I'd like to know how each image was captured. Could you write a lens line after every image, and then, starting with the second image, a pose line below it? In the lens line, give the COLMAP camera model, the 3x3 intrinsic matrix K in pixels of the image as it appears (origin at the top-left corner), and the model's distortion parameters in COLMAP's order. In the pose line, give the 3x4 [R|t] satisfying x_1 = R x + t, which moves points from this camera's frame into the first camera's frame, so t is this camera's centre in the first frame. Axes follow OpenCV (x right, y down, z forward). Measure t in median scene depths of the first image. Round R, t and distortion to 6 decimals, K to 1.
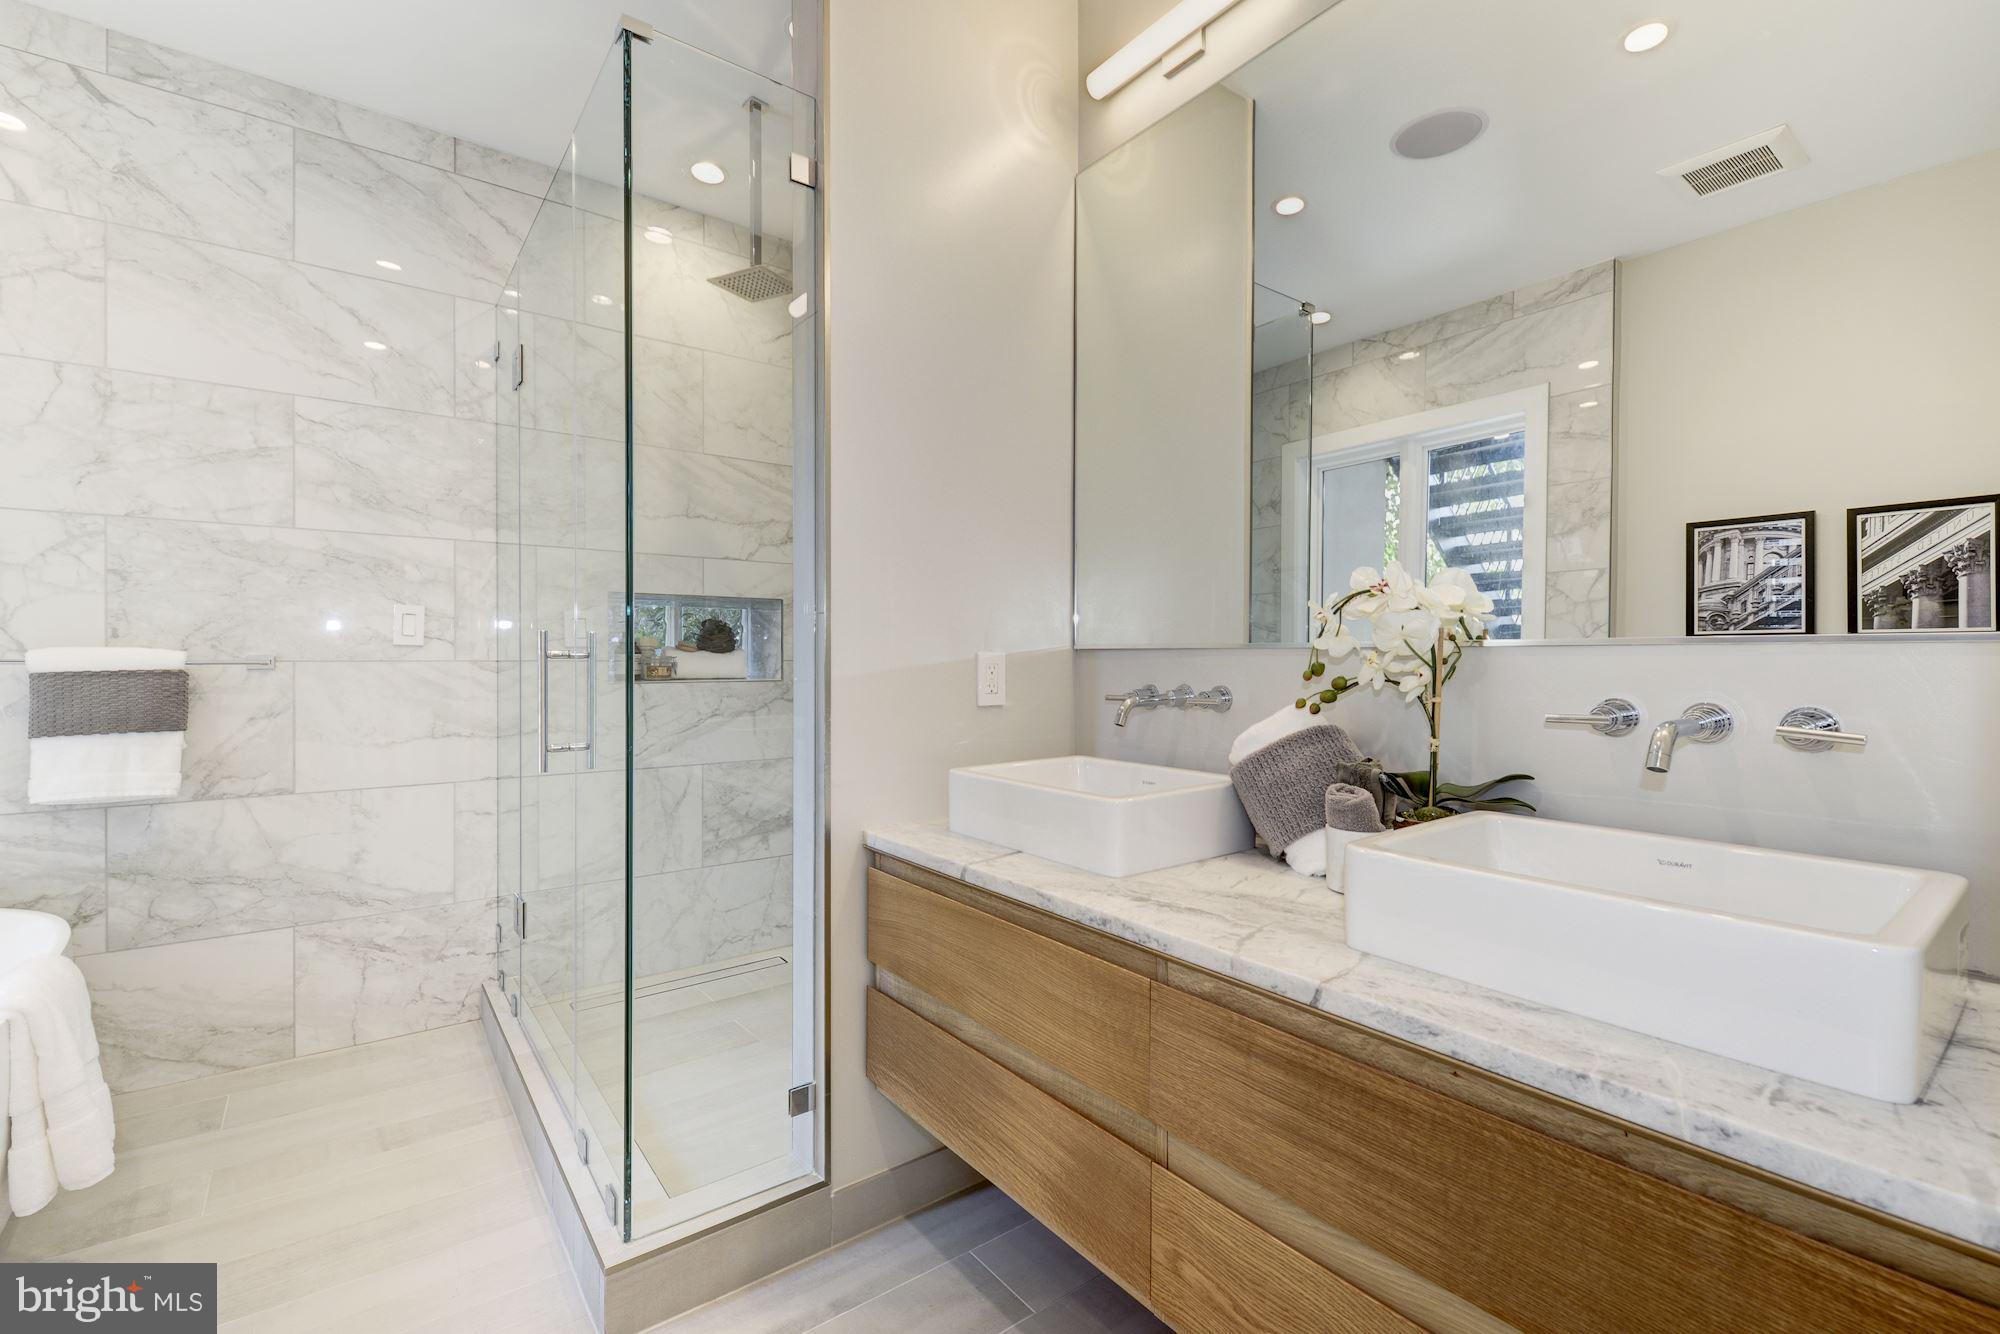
lens RADIAL K [[872.3, 0, 1013.0], [0, 872.3, 662.8], [0, 0, 1]] dist [0.007682, -0.006659]
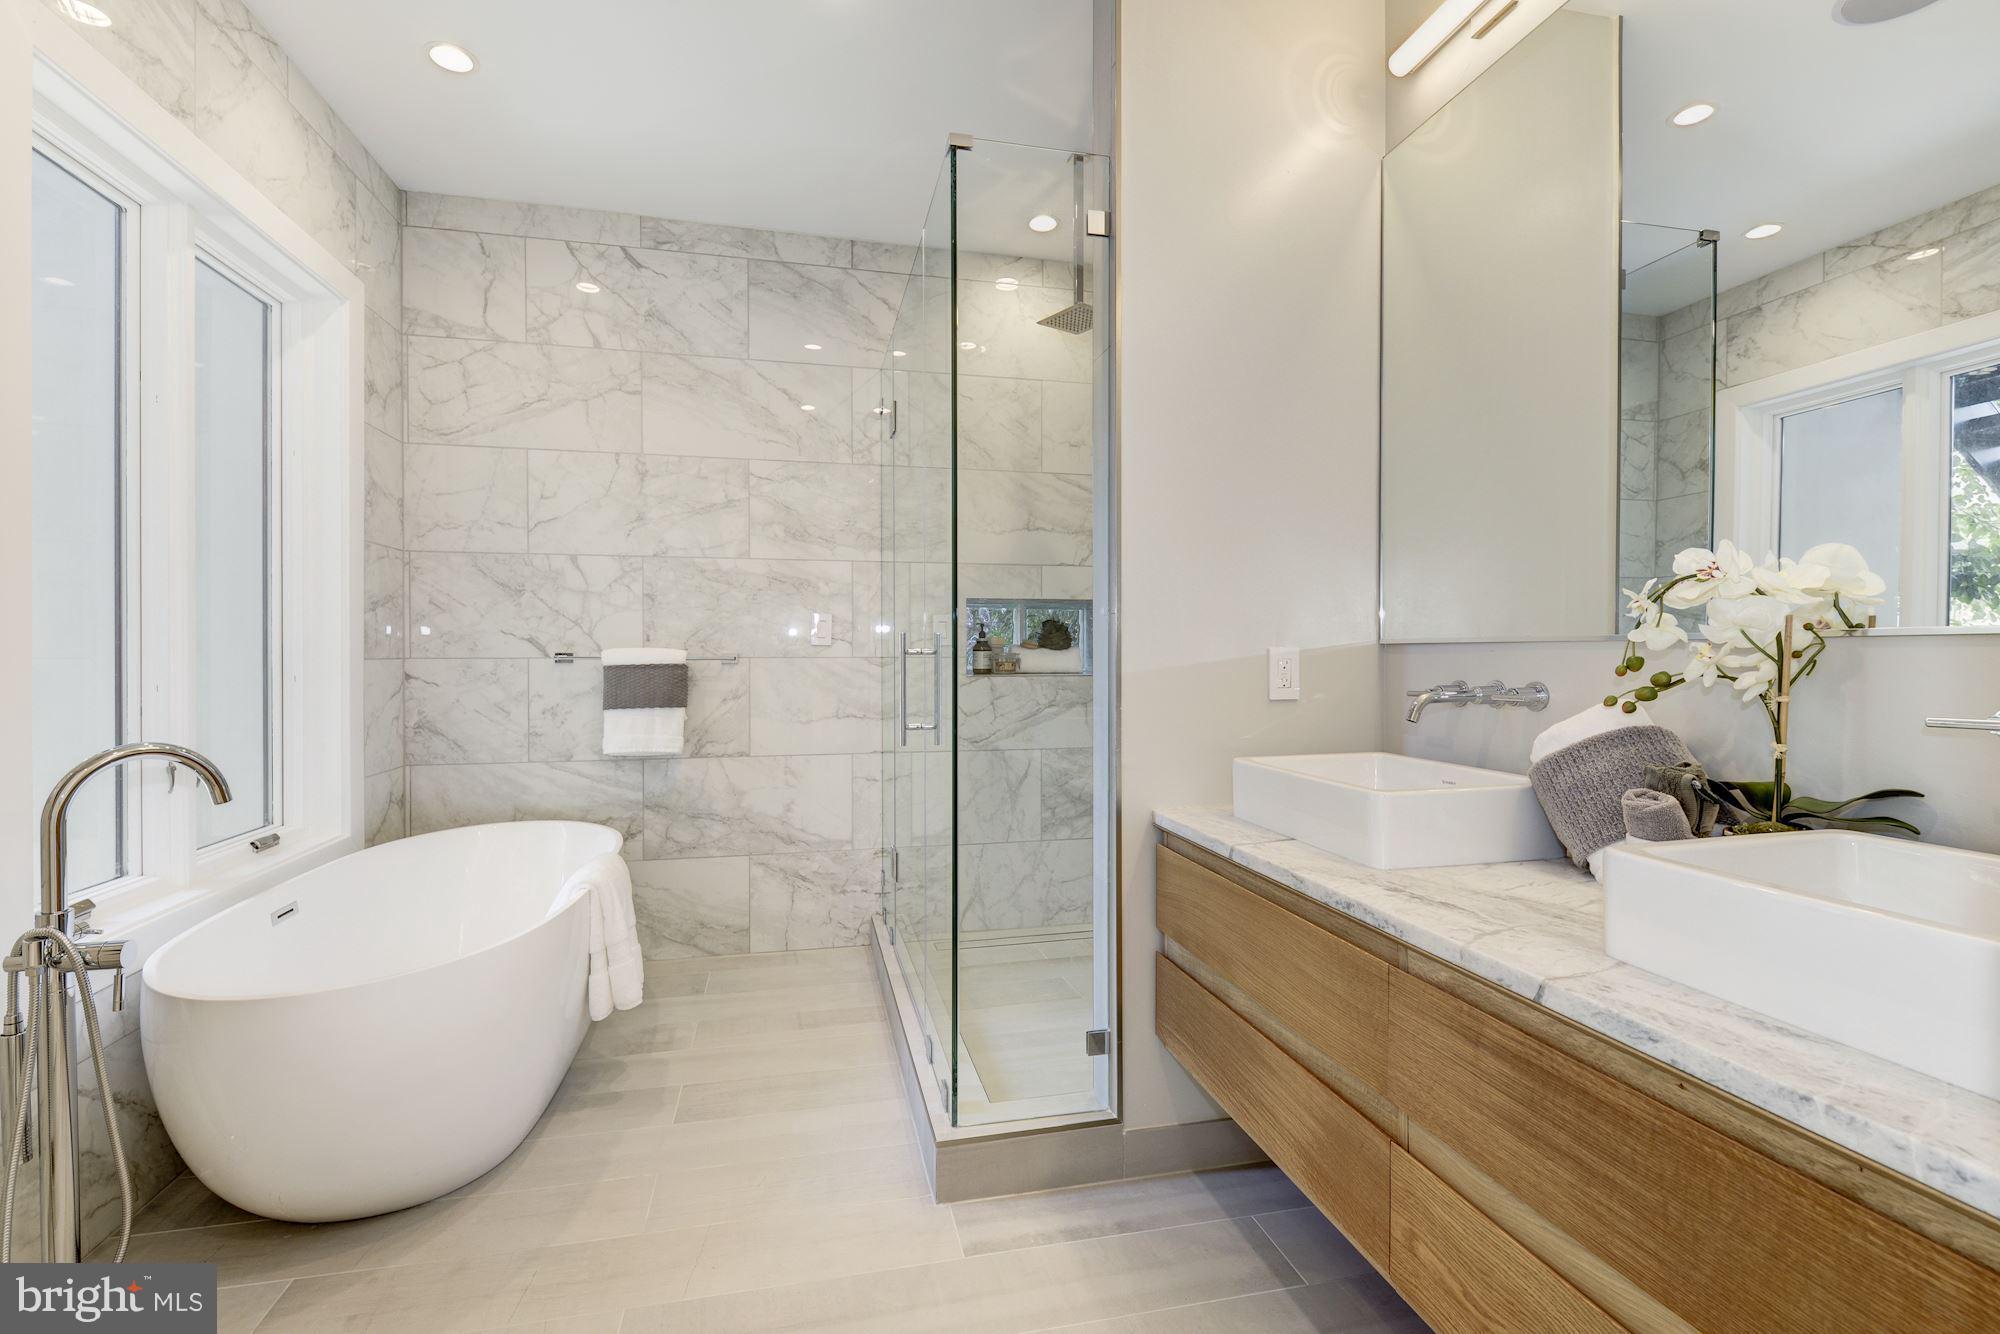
lens RADIAL K [[872.3, 0, 999.4], [0, 872.3, 659.8], [0, 0, 1]] dist [0.007682, -0.006659]
pose [[0.911177, -0.000935, -0.412014, 0.095219], [0.001110, 0.999999, 0.000184, 0.001882], [0.412014, -0.000625, 0.911177, -0.074963]]
